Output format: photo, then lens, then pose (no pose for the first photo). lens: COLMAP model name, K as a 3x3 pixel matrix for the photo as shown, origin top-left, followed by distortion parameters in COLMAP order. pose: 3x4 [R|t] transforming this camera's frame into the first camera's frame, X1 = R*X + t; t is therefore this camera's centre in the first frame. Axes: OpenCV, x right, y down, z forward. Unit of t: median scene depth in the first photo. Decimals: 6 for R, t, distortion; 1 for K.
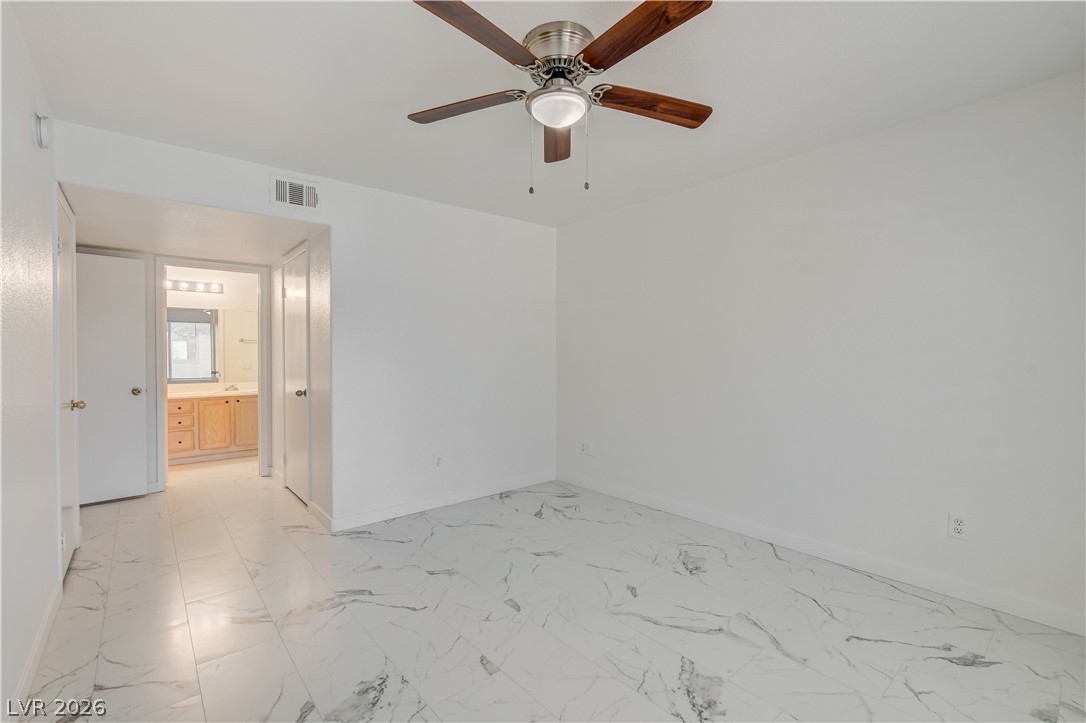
lens RADIAL K [[482.7, 0, 543.0], [0, 482.7, 361.5], [0, 0, 1]] dist [-0.018475, 0.000278]
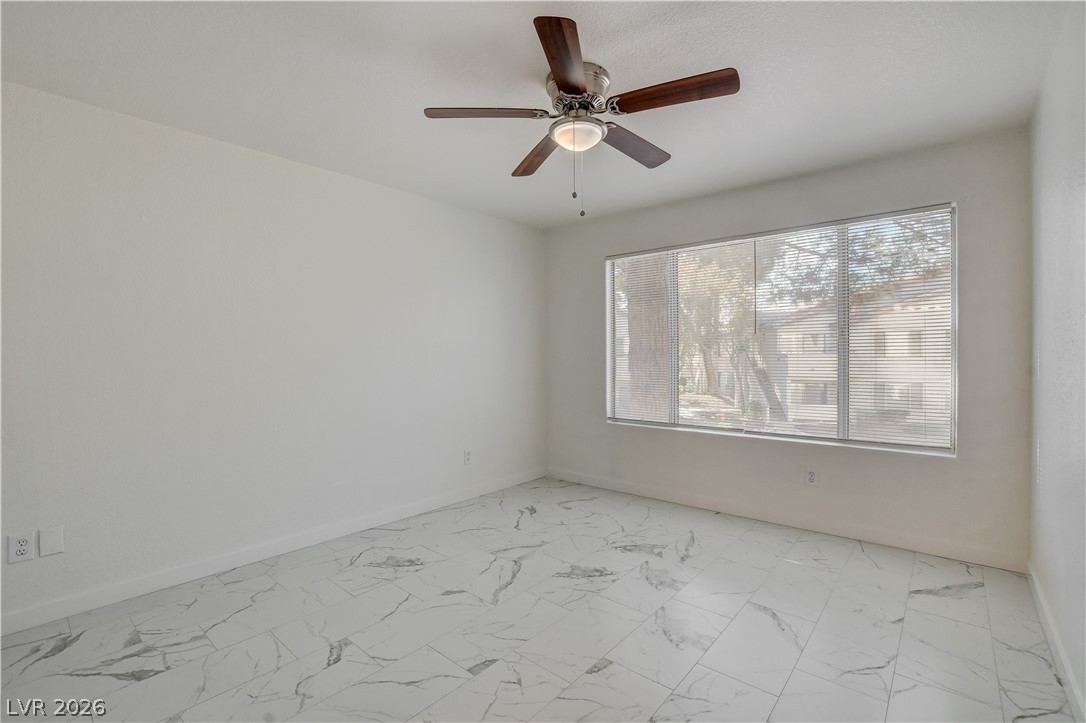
lens RADIAL K [[483.4, 0, 537.8], [0, 483.4, 356.6], [0, 0, 1]] dist [-0.027504, 0.000411]
pose [[-0.162178, -0.000828, 0.986761, -0.754082], [0.021038, 0.999769, 0.004296, -0.010290], [-0.986537, 0.021457, -0.162123, 0.896919]]
